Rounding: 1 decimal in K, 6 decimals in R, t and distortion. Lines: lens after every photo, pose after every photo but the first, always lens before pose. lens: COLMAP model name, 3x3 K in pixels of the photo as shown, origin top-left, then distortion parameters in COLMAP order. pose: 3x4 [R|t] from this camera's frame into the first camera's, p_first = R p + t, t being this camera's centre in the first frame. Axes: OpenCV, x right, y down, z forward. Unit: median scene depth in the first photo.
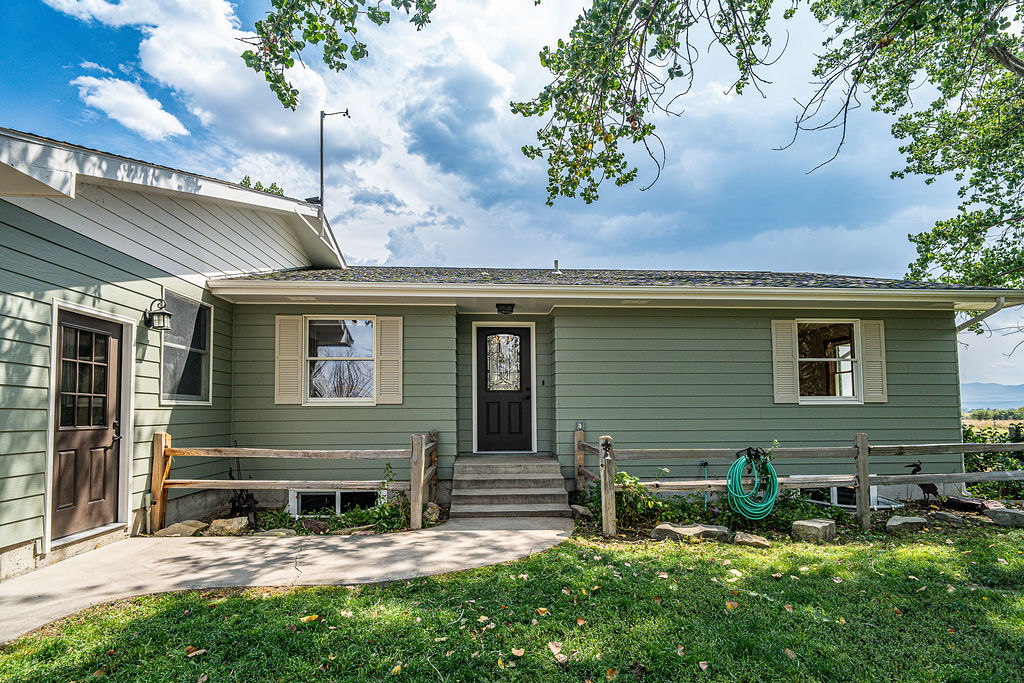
lens RADIAL K [[576.6, 0, 510.0], [0, 576.6, 343.7], [0, 0, 1]] dist [-0.003302, 0.000420]
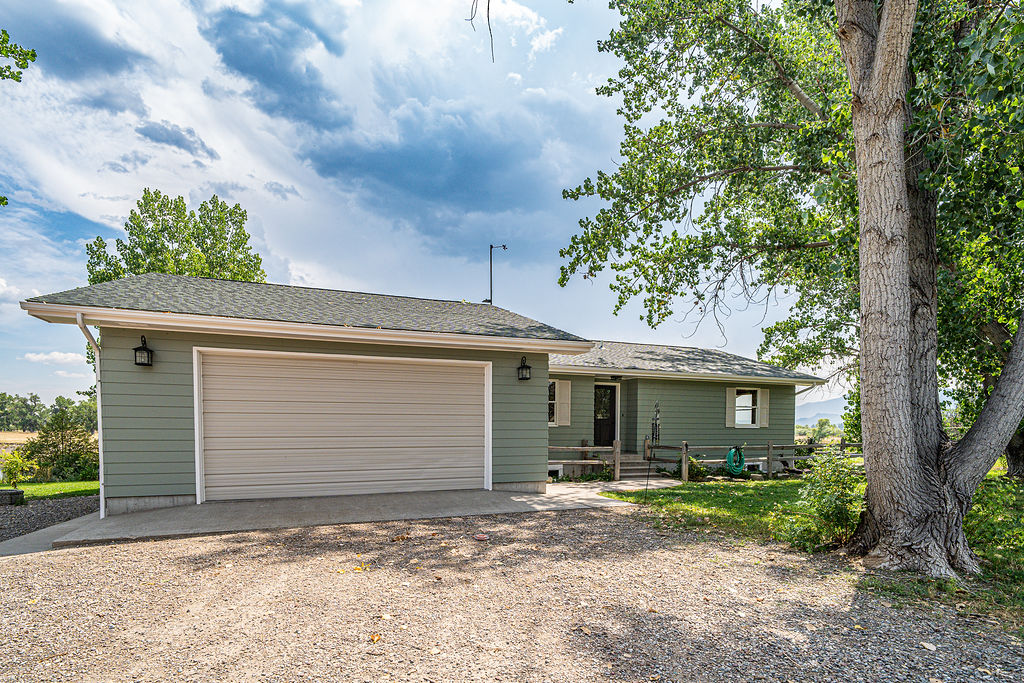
lens RADIAL K [[576.6, 0, 563.3], [0, 576.6, 411.6], [0, 0, 1]] dist [-0.003302, 0.000420]
pose [[0.936128, 0.020720, 0.351049, -0.796586], [-0.052903, 0.995200, 0.082333, -0.092234], [-0.347657, -0.095646, 0.932730, -0.721307]]
